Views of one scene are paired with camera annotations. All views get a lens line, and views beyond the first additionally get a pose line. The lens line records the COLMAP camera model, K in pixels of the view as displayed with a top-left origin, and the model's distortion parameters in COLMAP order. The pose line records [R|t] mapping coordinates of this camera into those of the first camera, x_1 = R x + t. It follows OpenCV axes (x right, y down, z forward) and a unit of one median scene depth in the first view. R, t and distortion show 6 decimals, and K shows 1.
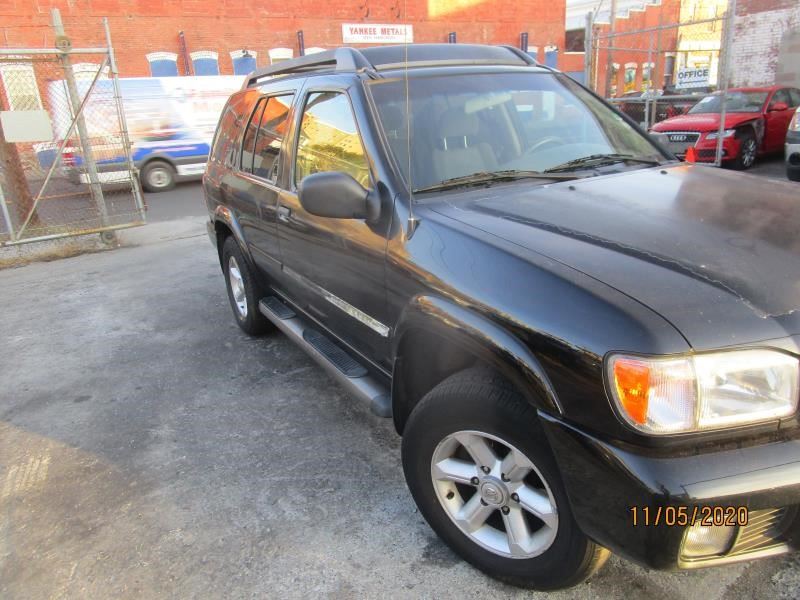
lens RADIAL K [[549.4, 0, 393.0], [0, 549.4, 304.1], [0, 0, 1]] dist [-0.035911, 0.006833]
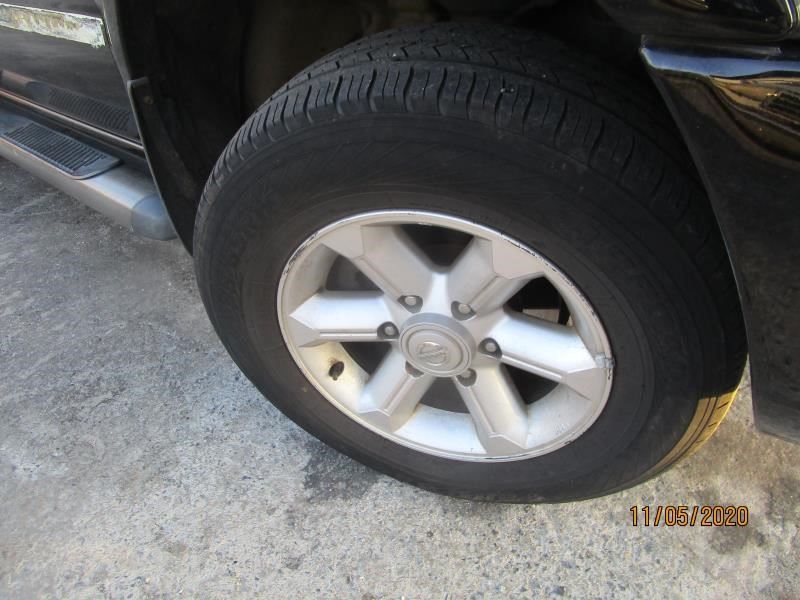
lens RADIAL K [[549.4, 0, 394.0], [0, 549.4, 301.5], [0, 0, 1]] dist [-0.035911, 0.006833]
pose [[0.940679, -0.243607, 0.236177, 0.055664], [0.153552, 0.926360, 0.343917, 0.147149], [-0.302565, -0.287250, 0.908814, 0.583789]]
